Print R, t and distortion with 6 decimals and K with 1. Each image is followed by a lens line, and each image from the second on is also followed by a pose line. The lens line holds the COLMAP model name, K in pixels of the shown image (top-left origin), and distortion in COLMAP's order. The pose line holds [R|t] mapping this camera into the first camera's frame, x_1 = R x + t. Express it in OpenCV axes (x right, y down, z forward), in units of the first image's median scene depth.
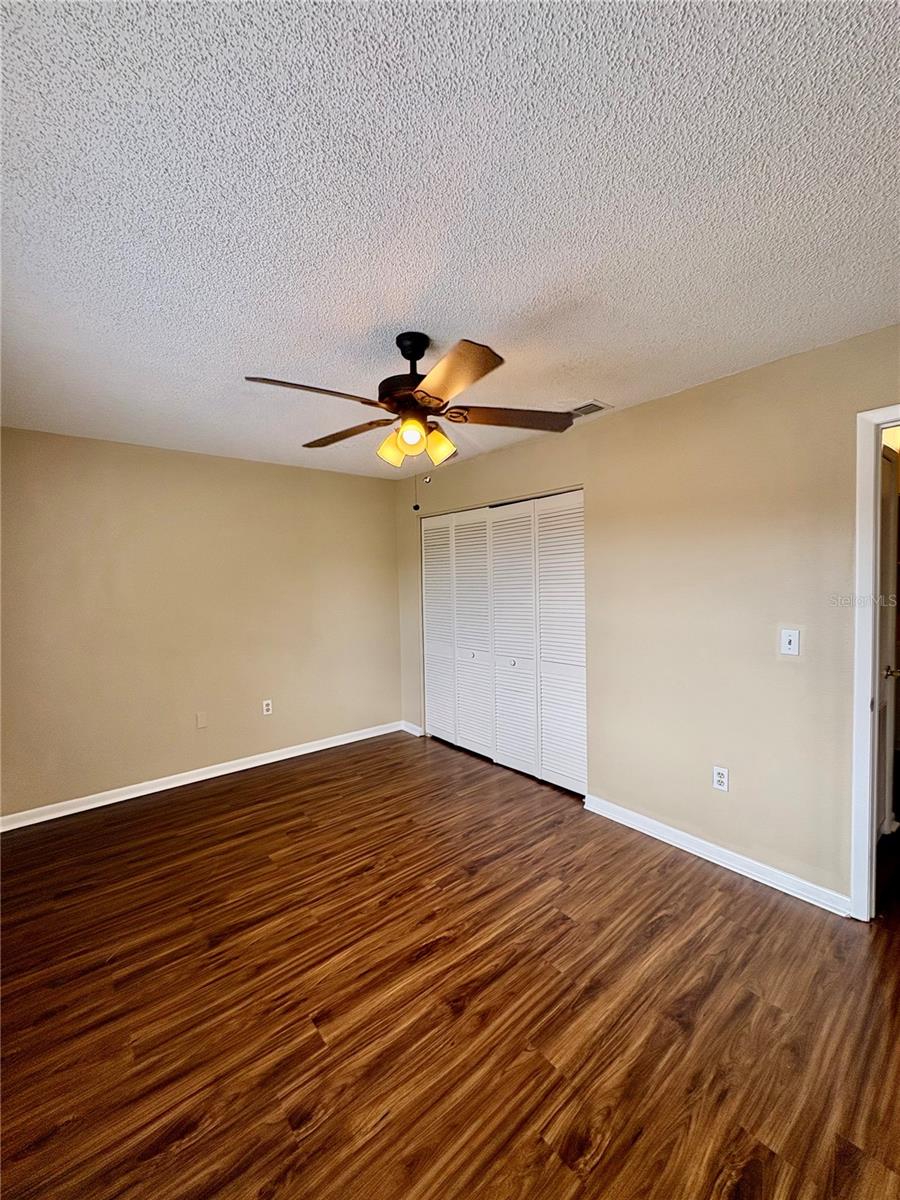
lens RADIAL K [[480.2, 0, 450.0], [0, 480.2, 600.0], [0, 0, 1]] dist [0.001039, 0.000156]
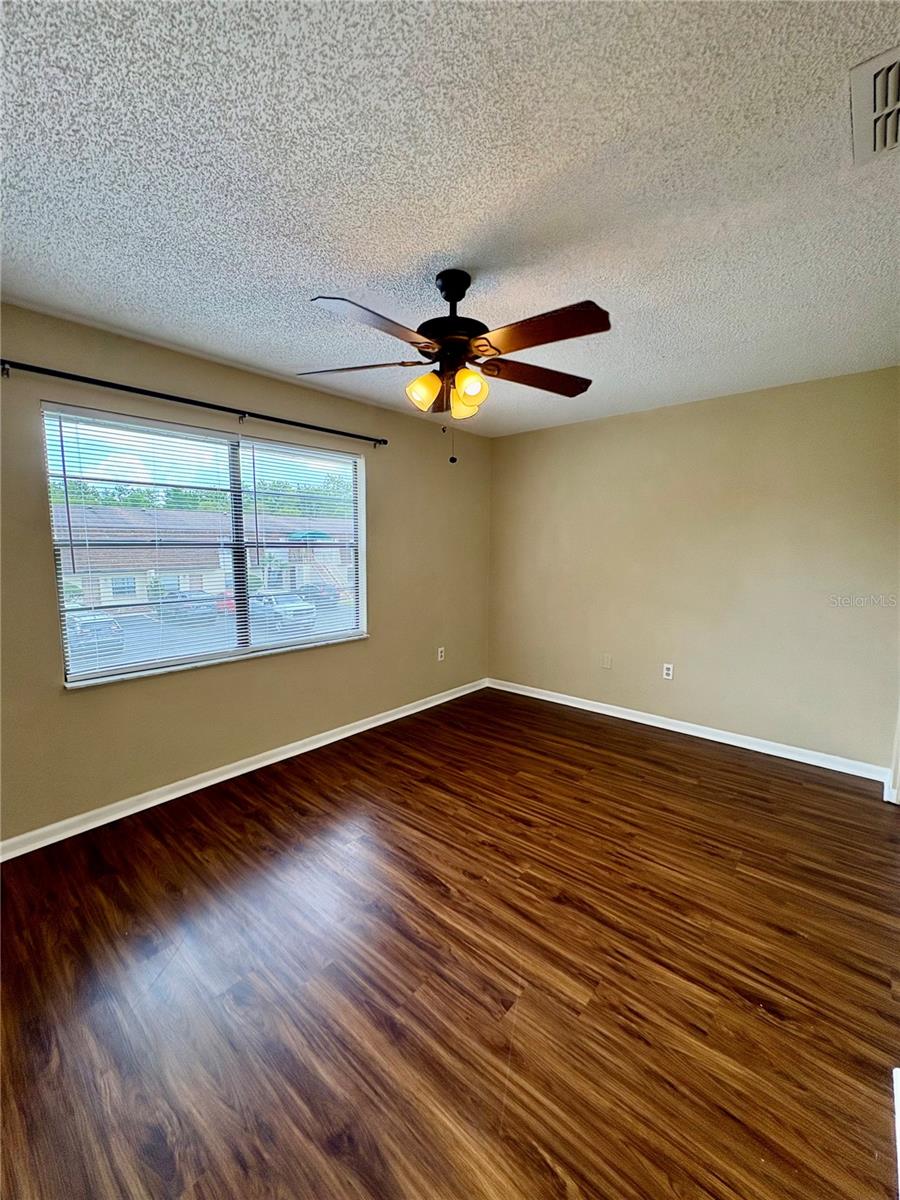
lens RADIAL K [[480.2, 0, 450.0], [0, 480.2, 600.0], [0, 0, 1]] dist [0.001039, 0.000156]
pose [[0.160469, 0.132743, -0.978074, 0.740670], [-0.044684, 0.990877, 0.127149, -0.026412], [0.986029, 0.023300, 0.164937, 0.677627]]
